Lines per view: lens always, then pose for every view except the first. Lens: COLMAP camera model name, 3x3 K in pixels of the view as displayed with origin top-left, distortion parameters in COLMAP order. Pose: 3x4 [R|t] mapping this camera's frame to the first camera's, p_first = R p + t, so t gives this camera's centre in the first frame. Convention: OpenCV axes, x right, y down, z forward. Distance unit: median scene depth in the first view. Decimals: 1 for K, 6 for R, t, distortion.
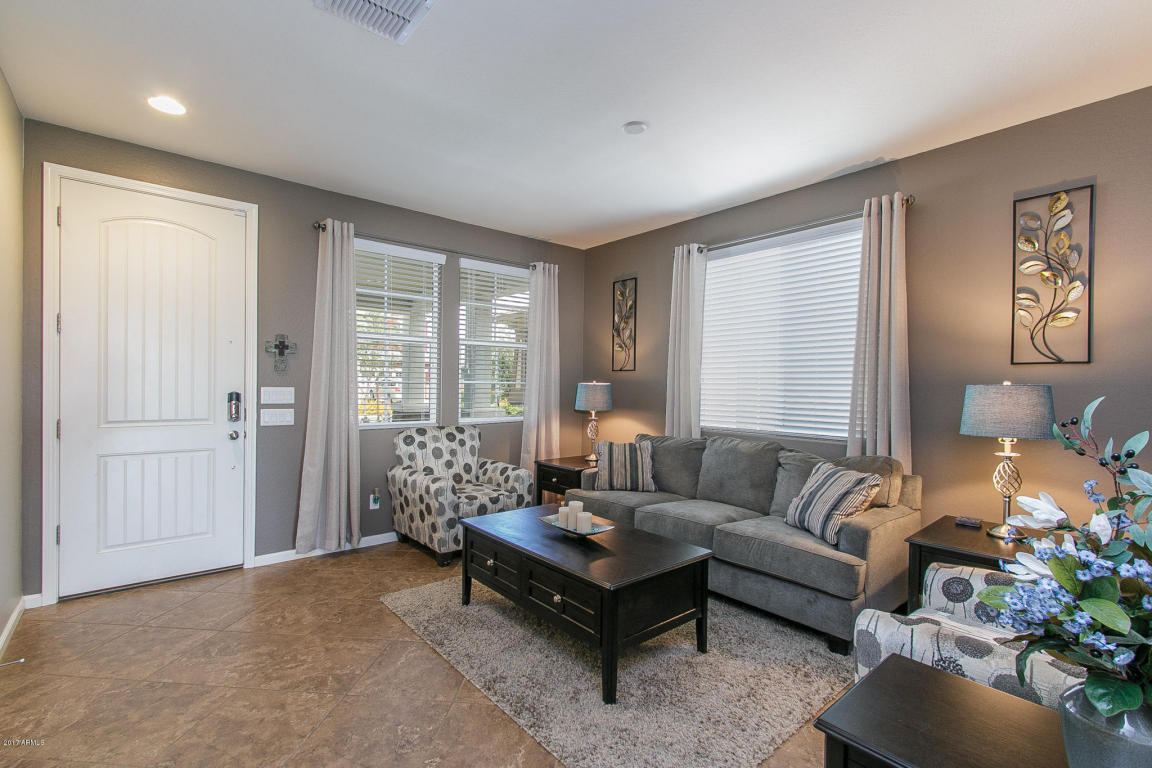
lens RADIAL K [[512.4, 0, 573.3], [0, 512.4, 389.3], [0, 0, 1]] dist [-0.004181, -0.000714]
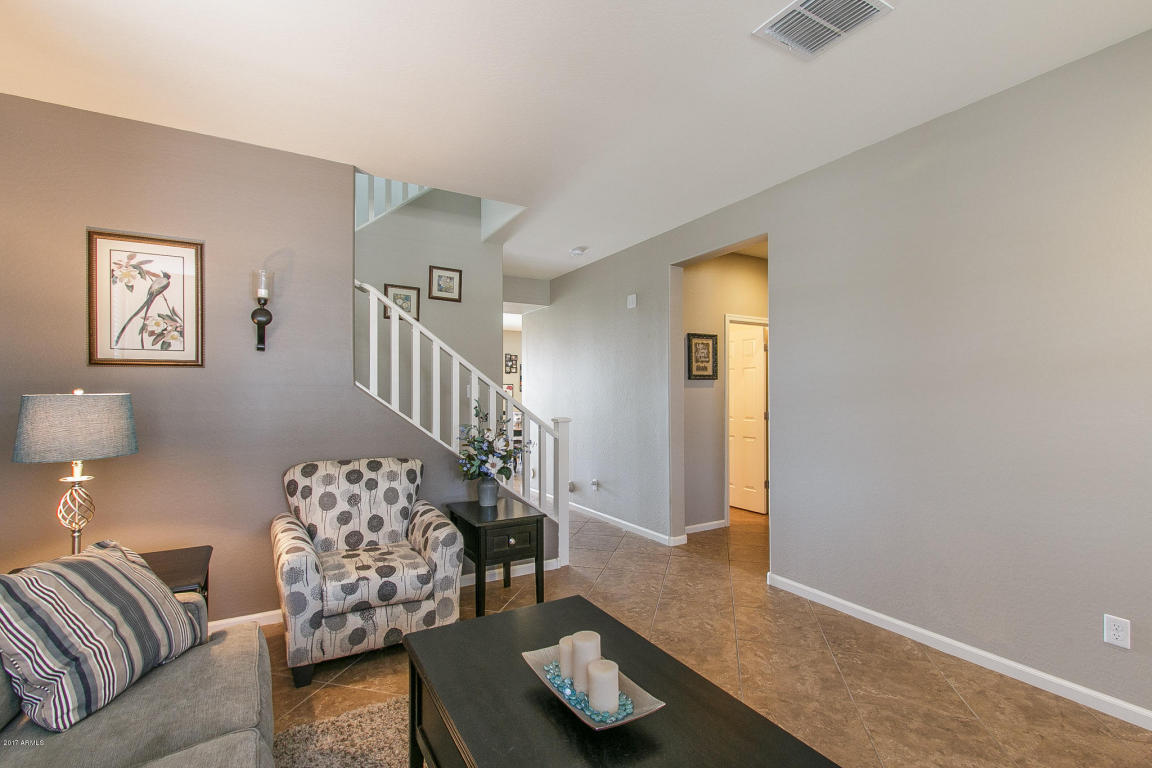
lens RADIAL K [[512.4, 0, 573.3], [0, 512.4, 389.3], [0, 0, 1]] dist [-0.004181, -0.000714]
pose [[-0.983789, -0.007623, 0.179169, -0.055387], [-0.008027, 0.999967, -0.001526, -0.013713], [-0.179152, -0.002940, -0.983817, 1.173142]]
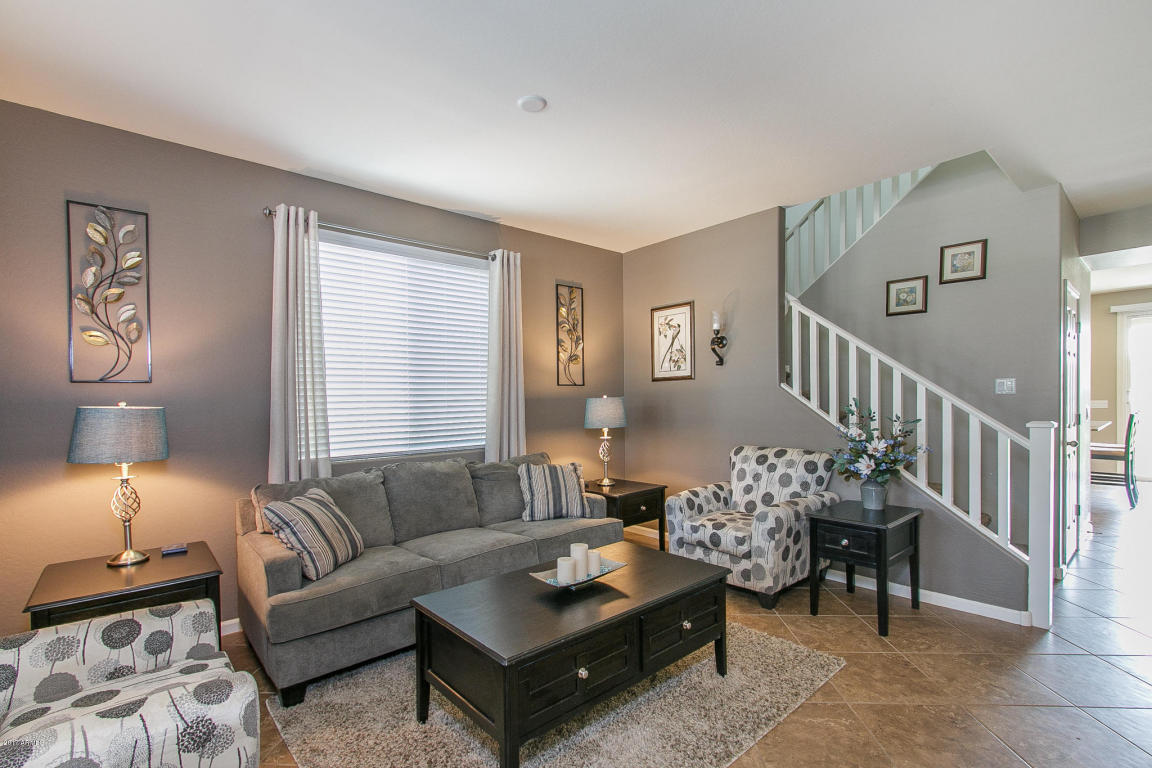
lens RADIAL K [[526.9, 0, 580.1], [0, 526.9, 392.5], [0, 0, 1]] dist [0.000574, -0.000250]
pose [[-0.025596, 0.002204, 0.999670, -0.665353], [0.026563, 0.999646, -0.001524, -0.017246], [-0.999319, 0.026516, -0.025646, 0.797539]]
